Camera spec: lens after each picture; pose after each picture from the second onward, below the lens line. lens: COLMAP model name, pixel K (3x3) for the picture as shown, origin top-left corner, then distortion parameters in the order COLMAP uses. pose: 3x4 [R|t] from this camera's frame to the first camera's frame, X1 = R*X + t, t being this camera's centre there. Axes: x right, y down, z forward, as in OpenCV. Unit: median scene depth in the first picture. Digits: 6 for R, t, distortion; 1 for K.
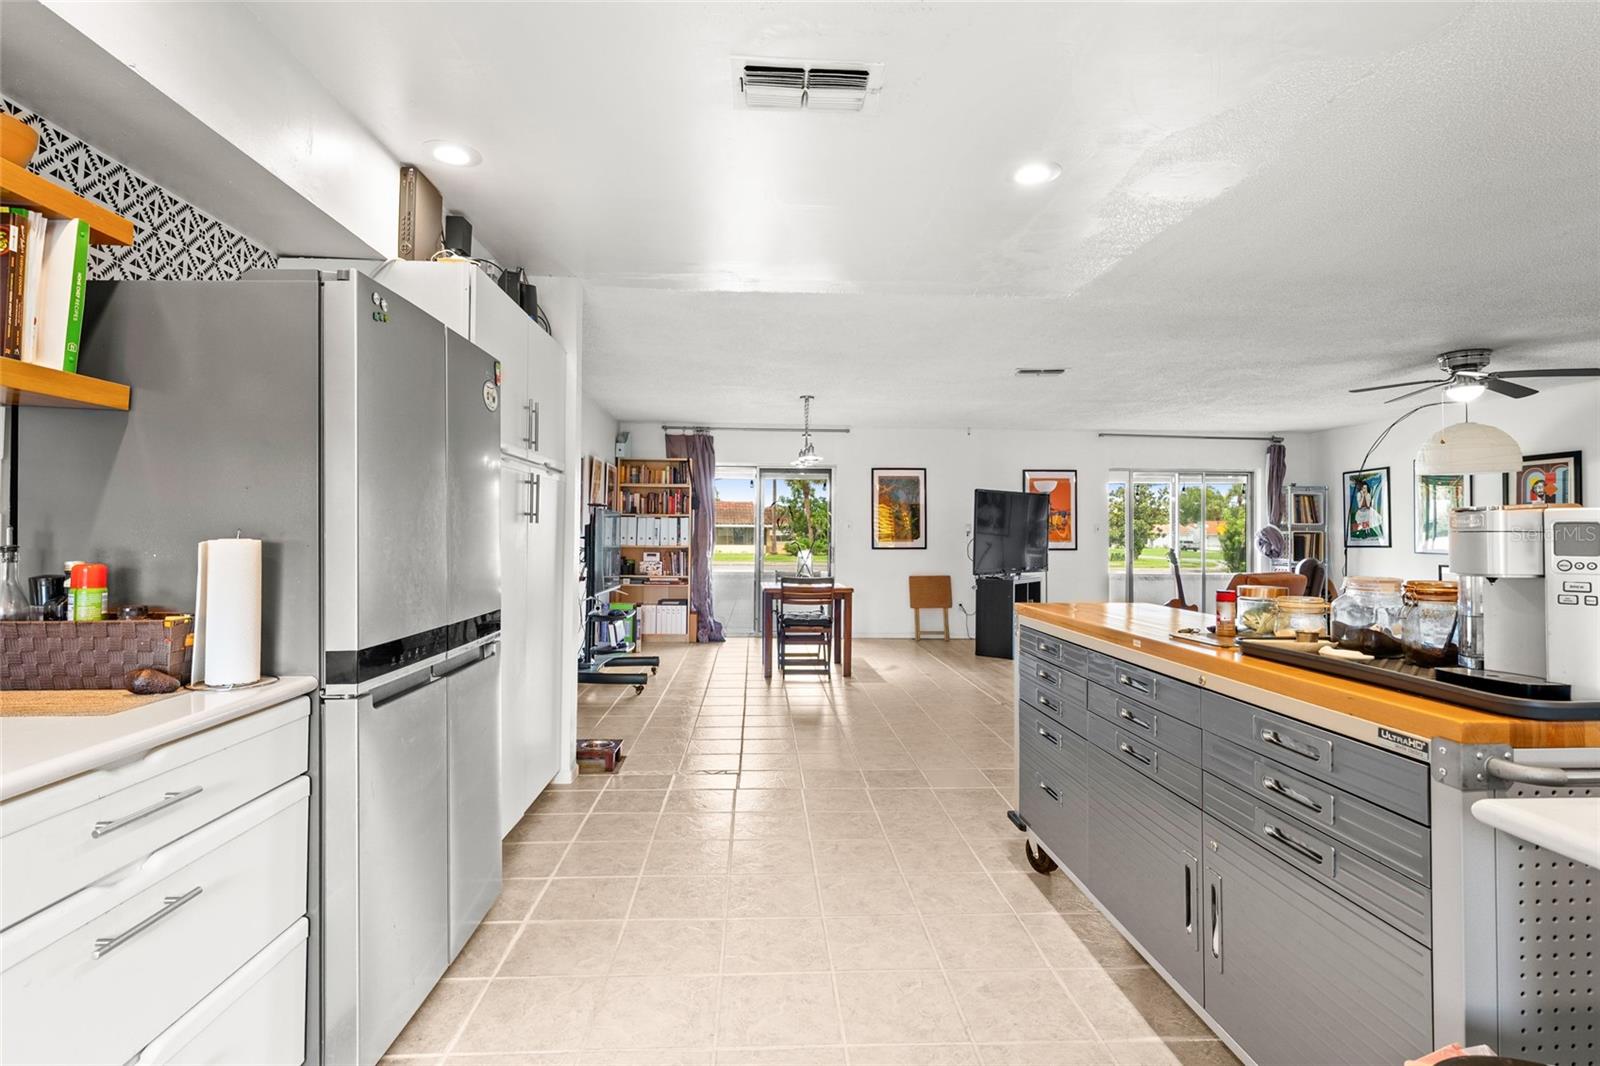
lens RADIAL K [[785.4, 0, 794.1], [0, 785.4, 517.4], [0, 0, 1]] dist [0.001548, -0.000555]
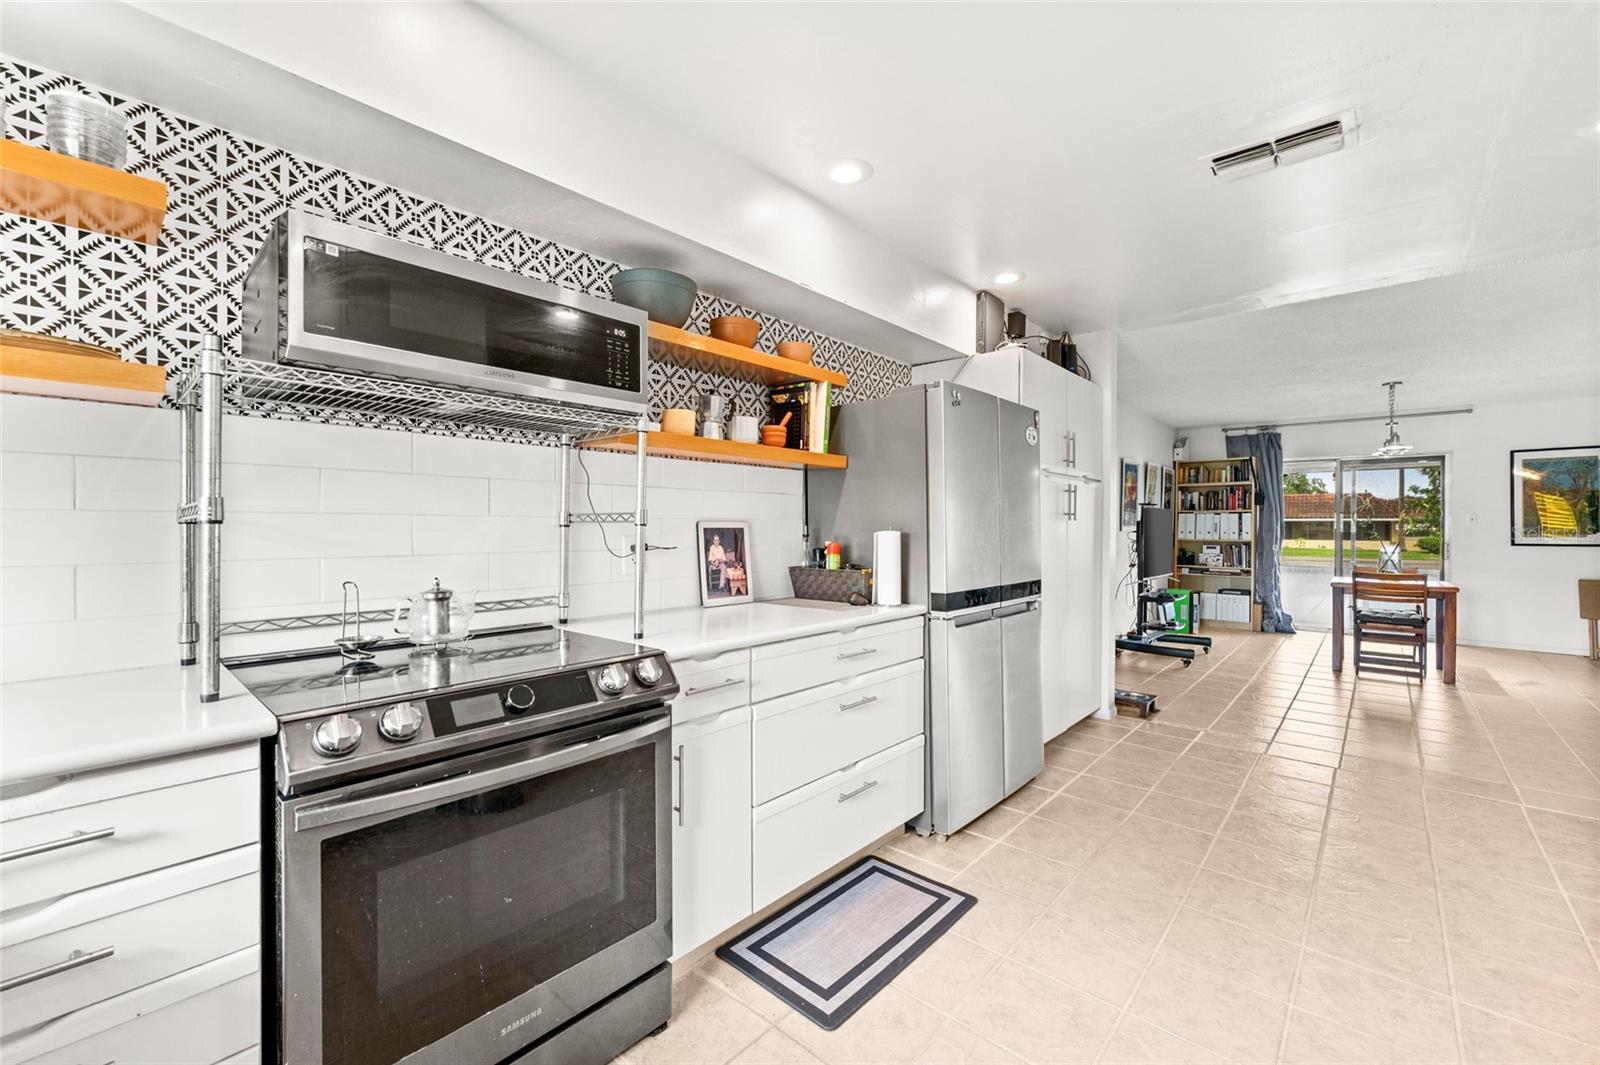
lens RADIAL K [[651.9, 0, 800.0], [0, 651.9, 532.5], [0, 0, 1]] dist [-0.000045, -0.000078]
pose [[0.714907, 0.001654, -0.699217, 0.101531], [0.016791, 0.999668, 0.019533, -0.001705], [0.699017, -0.025705, 0.714642, -0.120664]]
